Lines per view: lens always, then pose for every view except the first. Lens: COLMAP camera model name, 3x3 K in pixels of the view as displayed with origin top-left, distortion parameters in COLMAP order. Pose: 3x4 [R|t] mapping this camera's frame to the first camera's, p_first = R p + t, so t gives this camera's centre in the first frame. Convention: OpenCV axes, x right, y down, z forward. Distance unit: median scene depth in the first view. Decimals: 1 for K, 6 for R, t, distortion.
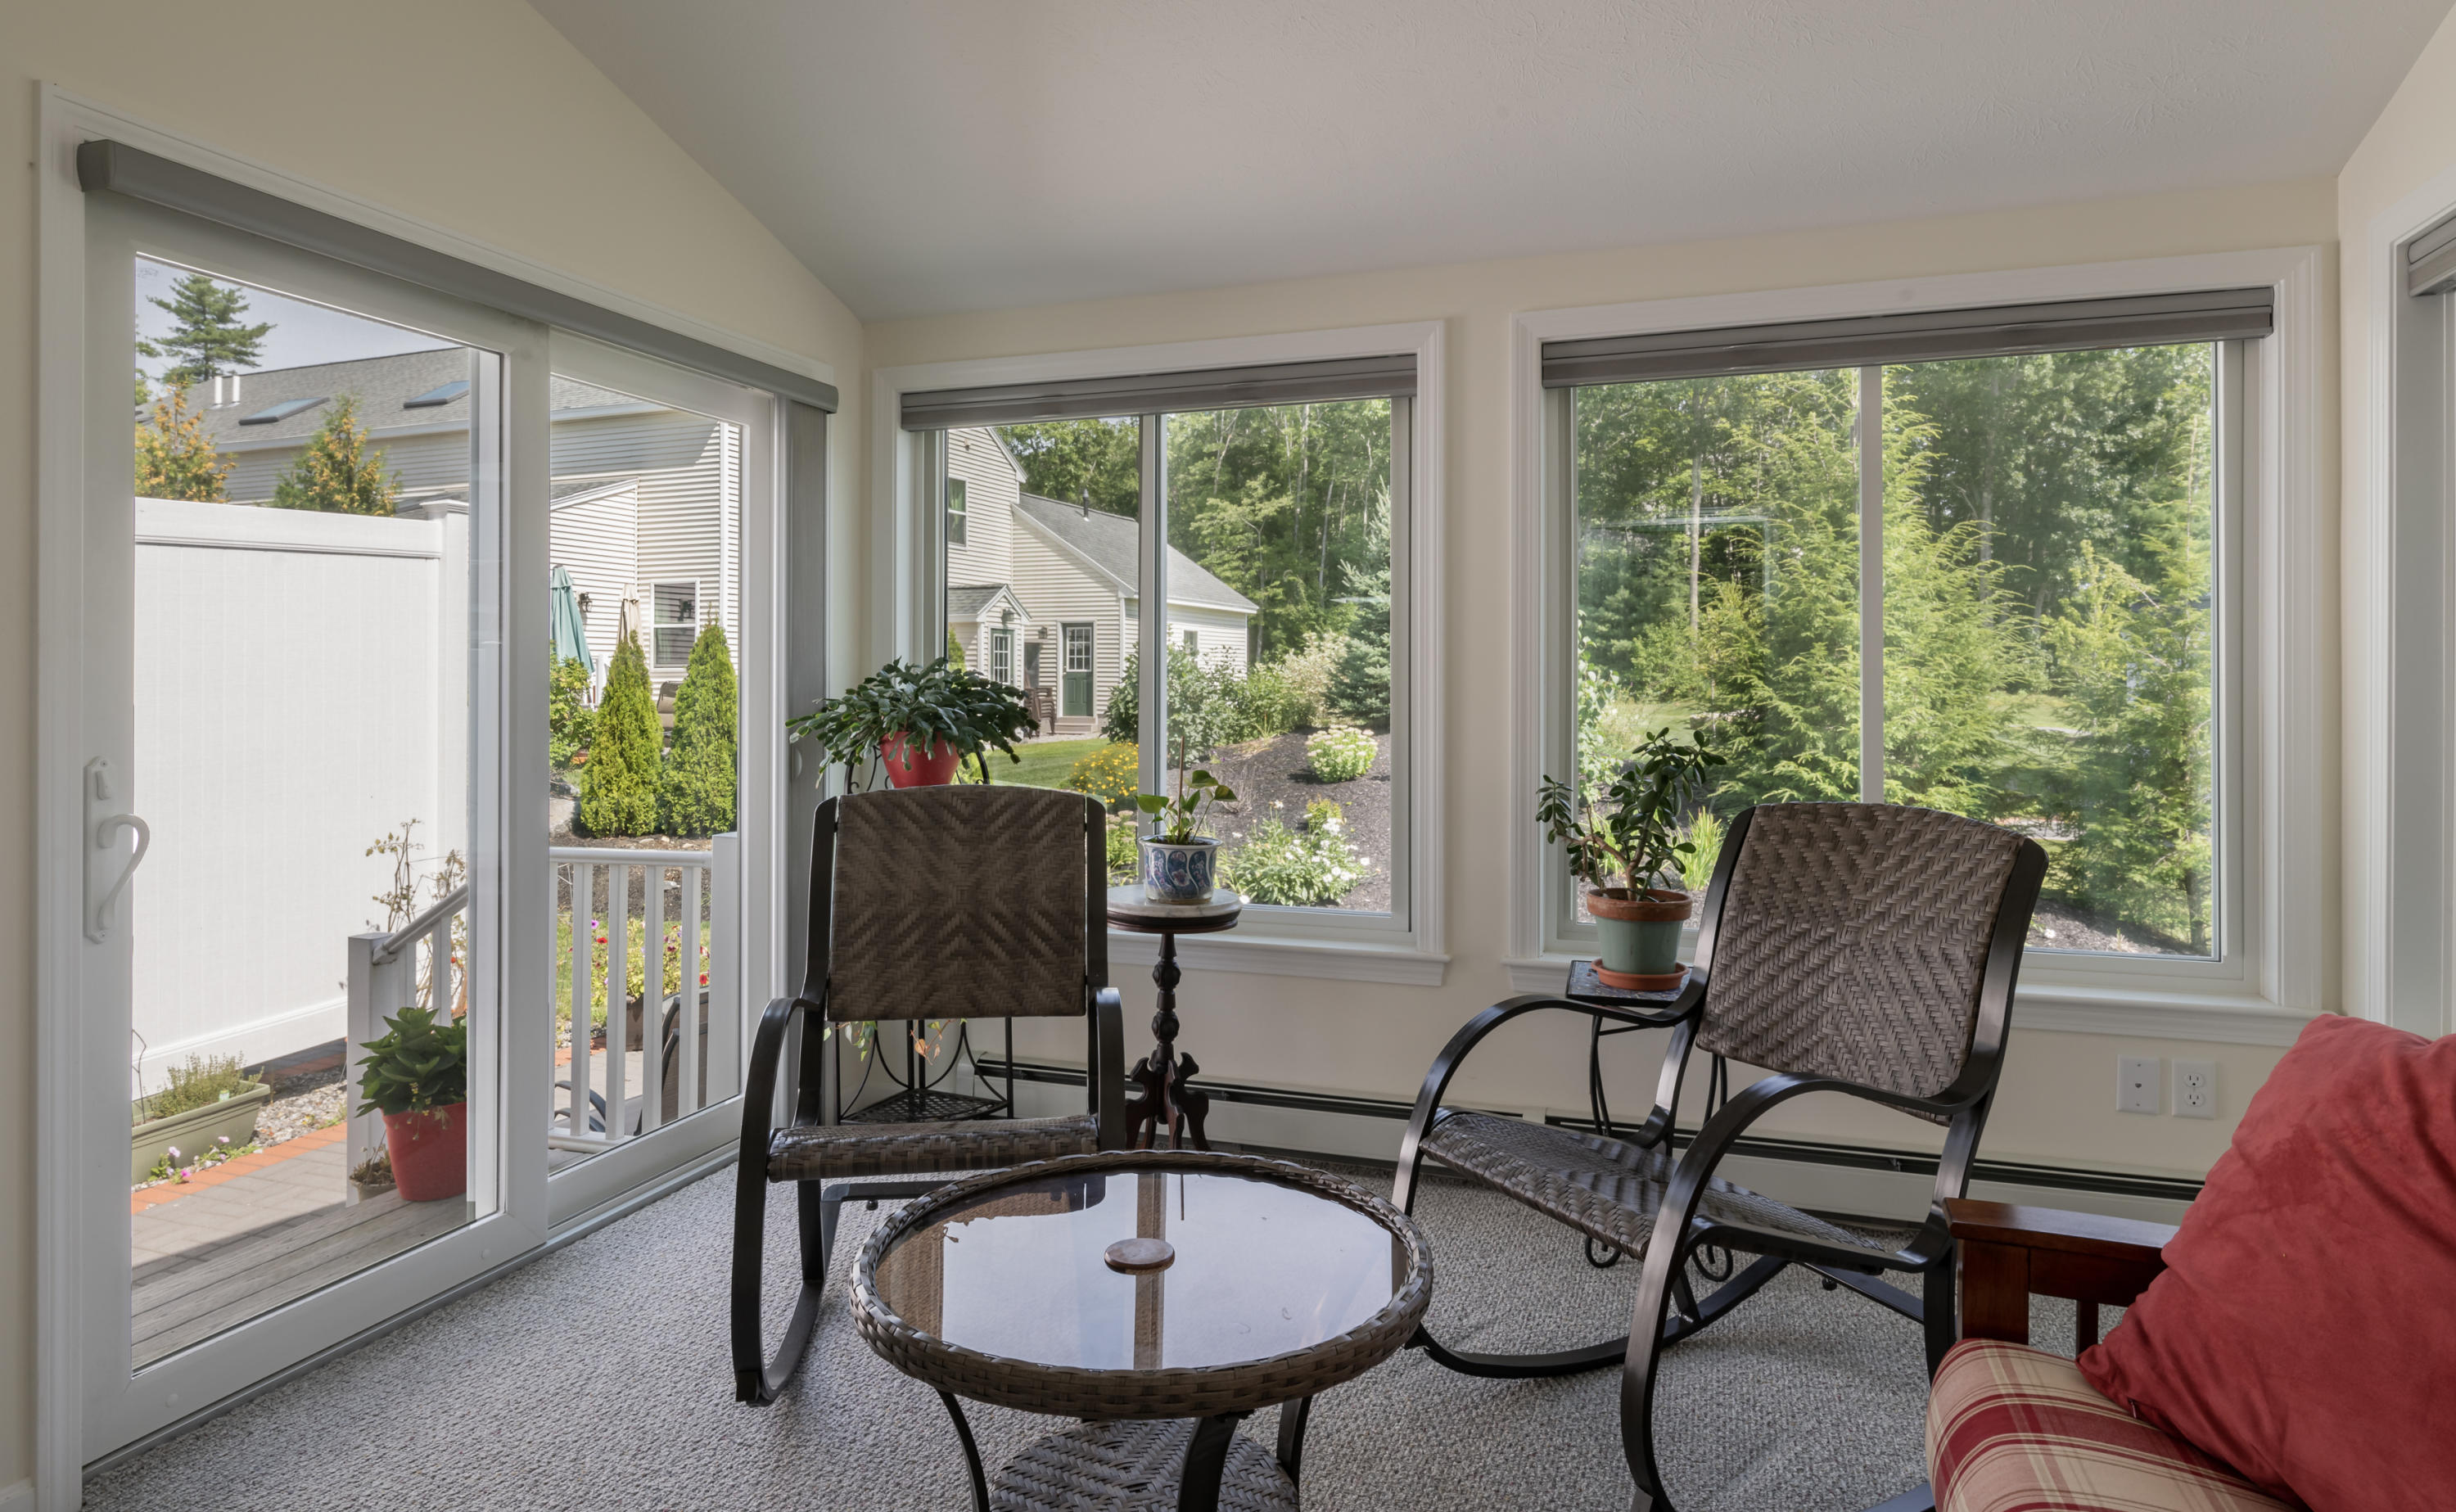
lens RADIAL K [[1413.5, 0, 1190.4], [0, 1413.5, 674.6], [0, 0, 1]] dist [0.003188, 0.001929]
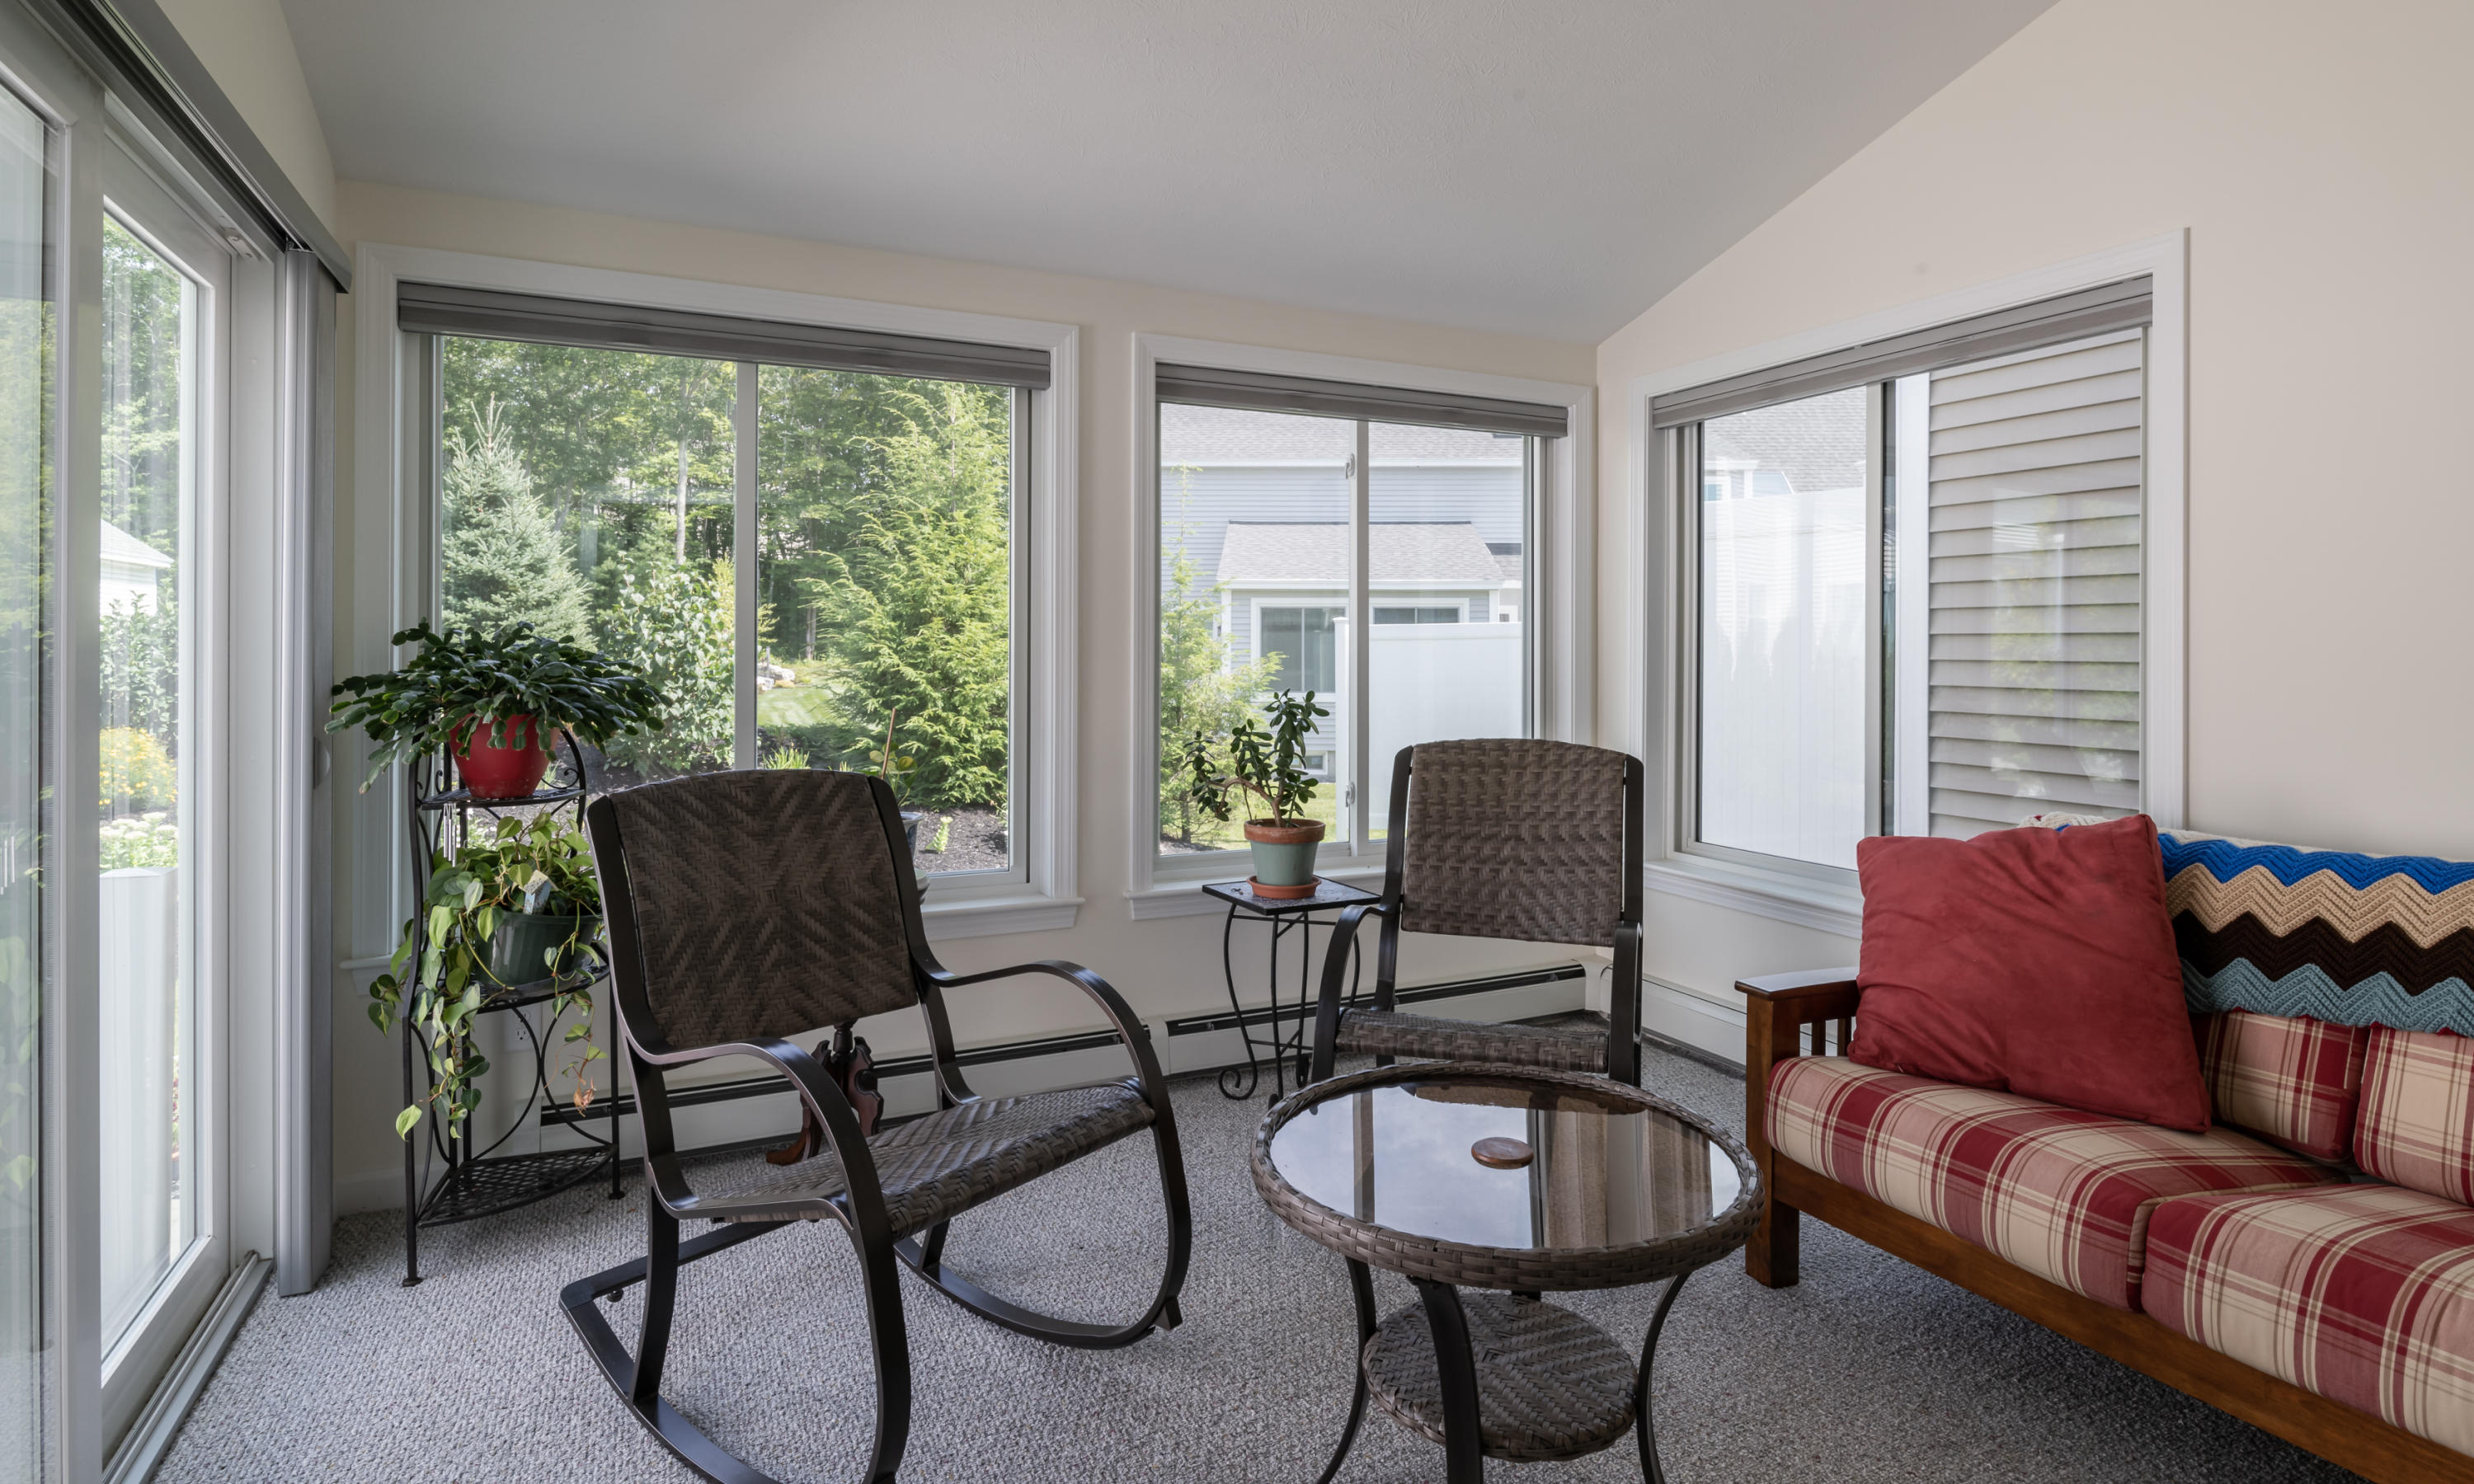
lens RADIAL K [[1263.9, 0, 1271.0], [0, 1263.9, 654.8], [0, 0, 1]] dist [-0.001673, -0.000379]
pose [[0.699712, -0.001255, 0.714424, -0.398928], [-0.005208, 0.999963, 0.006858, -0.000450], [-0.714406, -0.008519, 0.699679, 0.184744]]
